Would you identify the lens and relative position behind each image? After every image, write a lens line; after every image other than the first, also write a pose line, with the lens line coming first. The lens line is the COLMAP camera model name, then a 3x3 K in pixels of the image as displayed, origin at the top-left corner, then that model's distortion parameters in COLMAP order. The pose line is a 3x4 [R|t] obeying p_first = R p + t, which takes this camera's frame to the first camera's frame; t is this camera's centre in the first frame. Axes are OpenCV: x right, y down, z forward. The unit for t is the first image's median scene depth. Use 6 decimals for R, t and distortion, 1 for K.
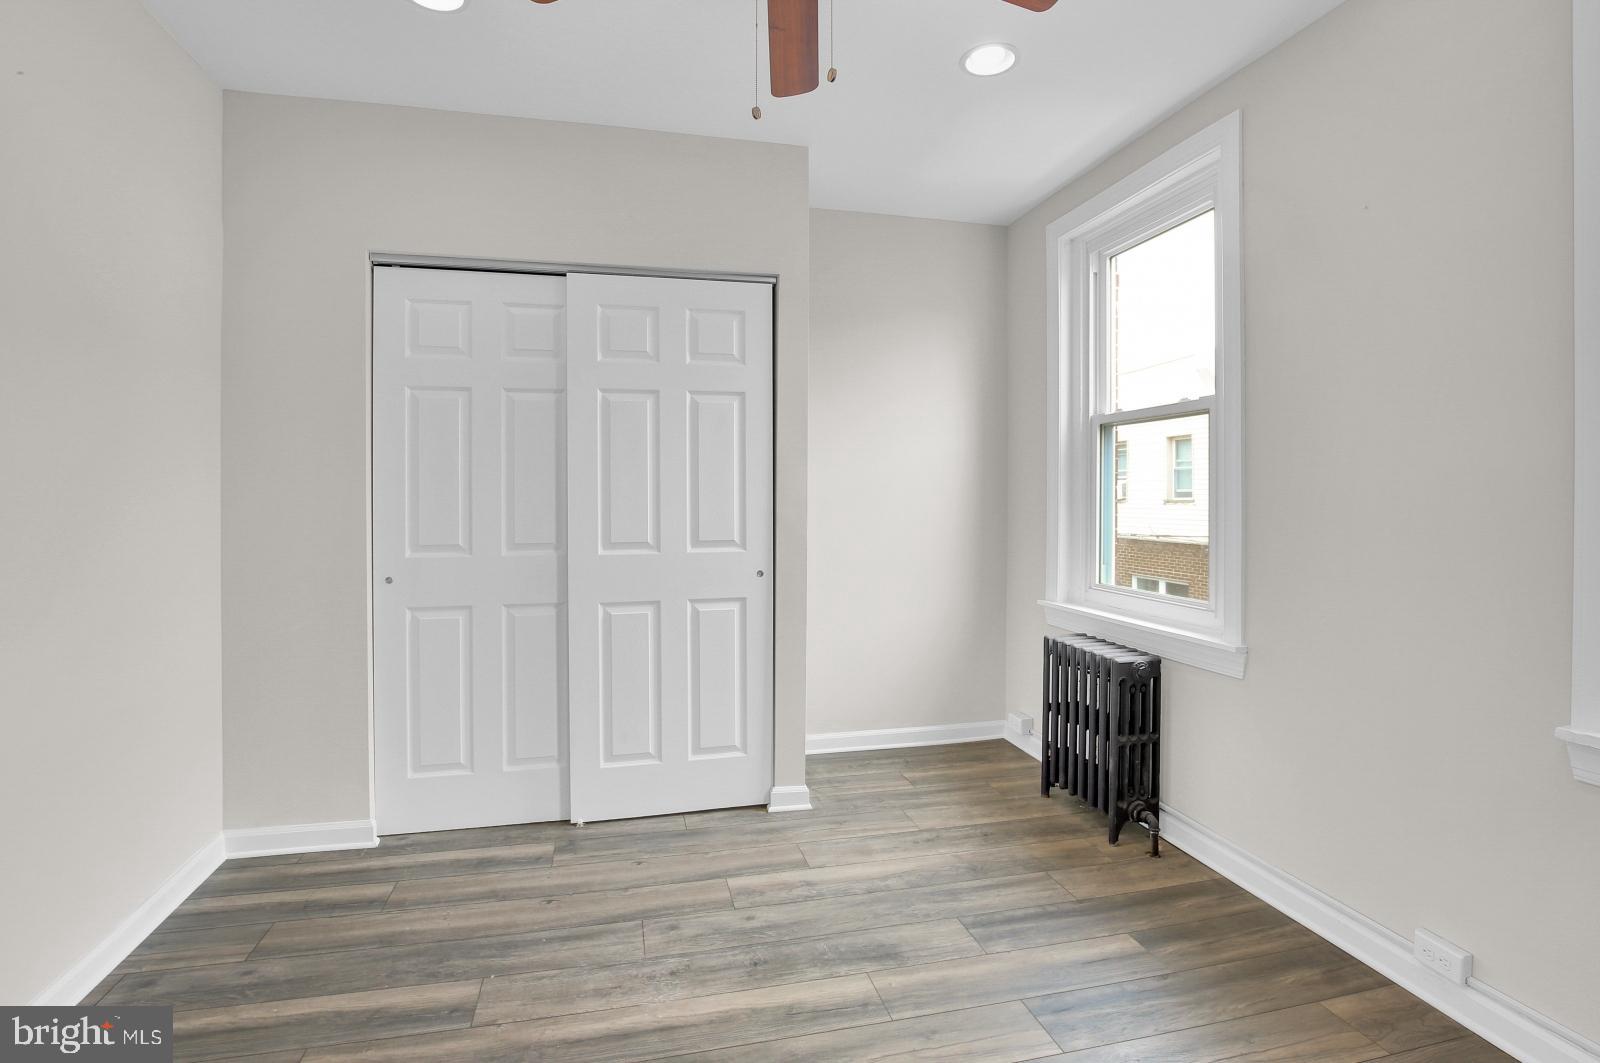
lens RADIAL K [[773.6, 0, 804.0], [0, 773.6, 510.8], [0, 0, 1]] dist [-0.028676, 0.000760]
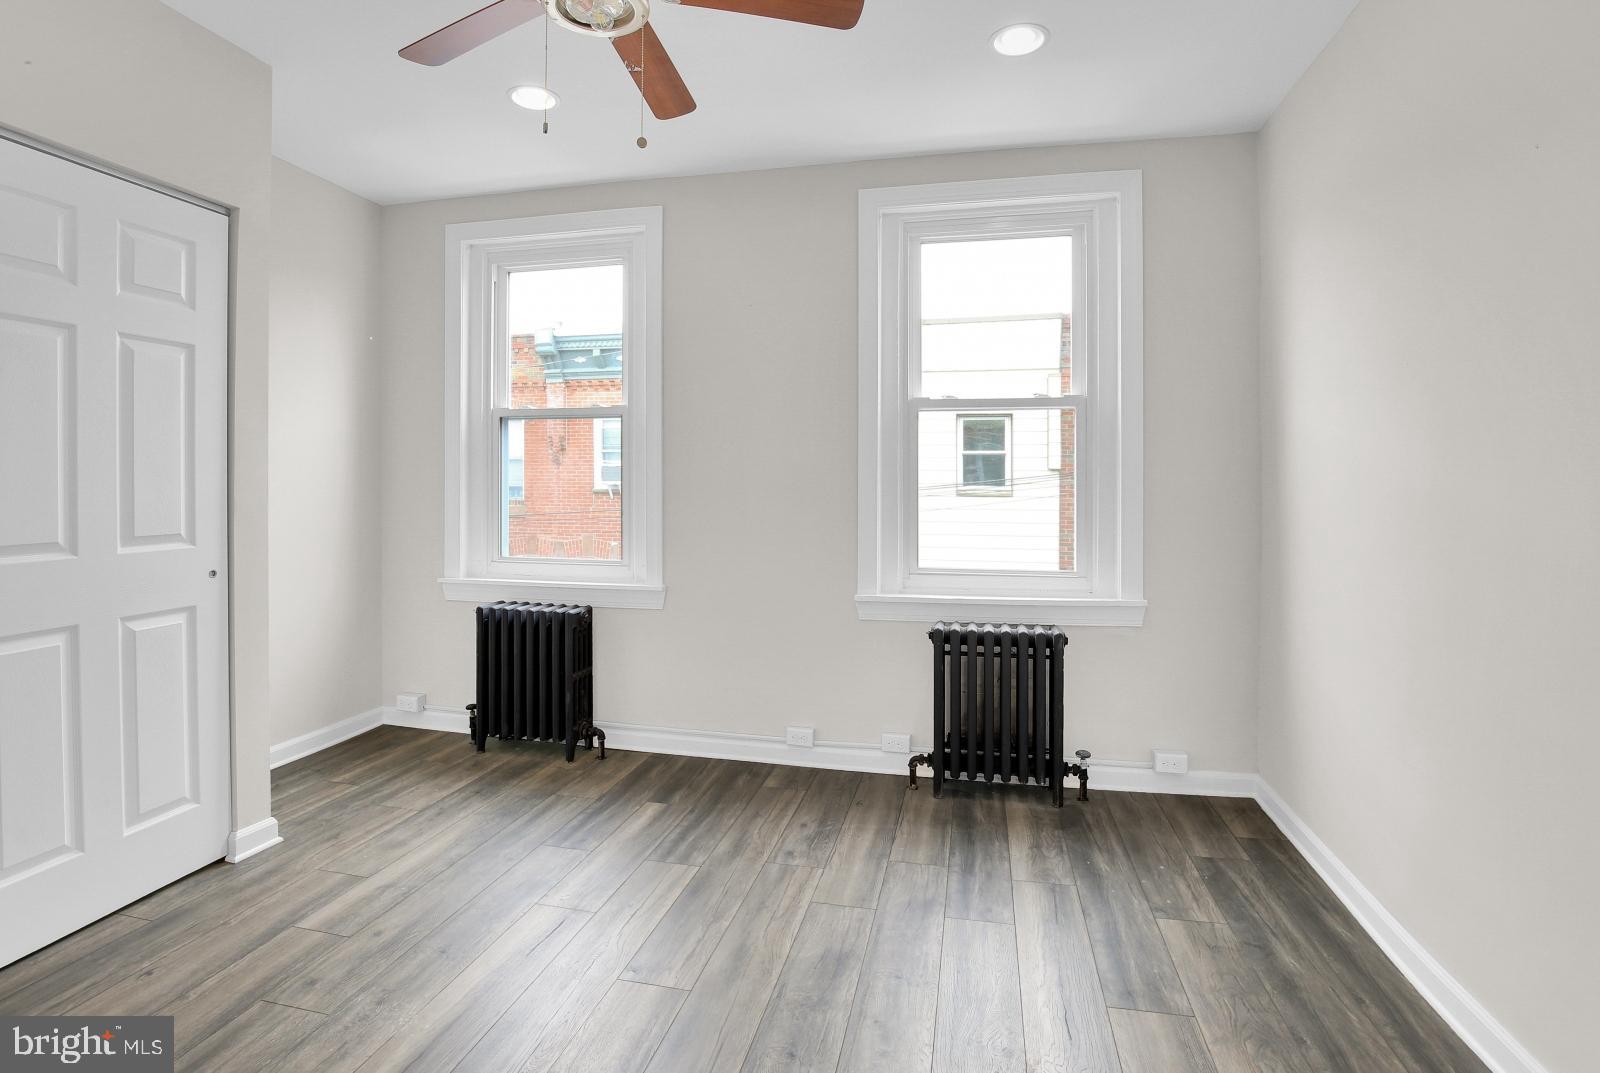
lens RADIAL K [[779.8, 0, 796.4], [0, 779.8, 508.6], [0, 0, 1]] dist [-0.026791, 0.001128]
pose [[0.455929, -0.025860, 0.889640, -0.527038], [0.012698, 0.999665, 0.022550, 0.003511], [-0.889926, 0.001015, 0.456105, 0.104274]]
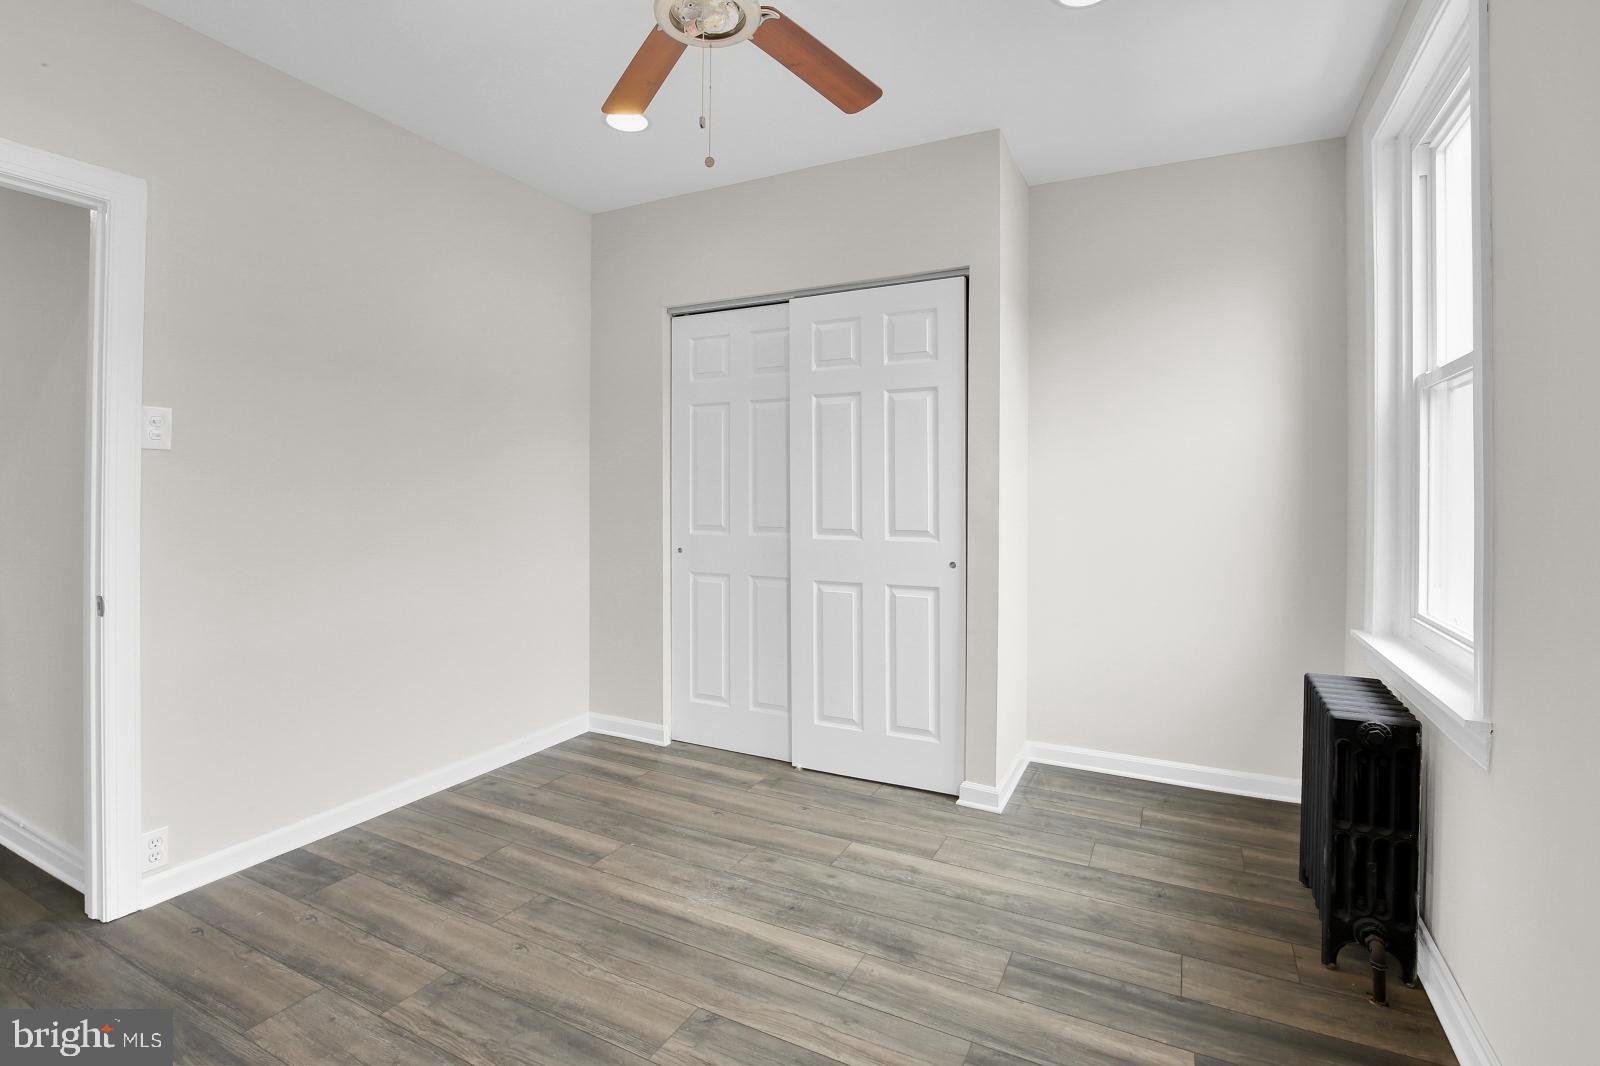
lens RADIAL K [[766.6, 0, 795.8], [0, 766.6, 503.0], [0, 0, 1]] dist [-0.026658, 0.001021]
pose [[0.752010, 0.014439, -0.658993, 0.481205], [-0.016443, 0.999860, 0.003143, 0.000527], [0.658946, 0.008472, 0.752142, 0.123050]]
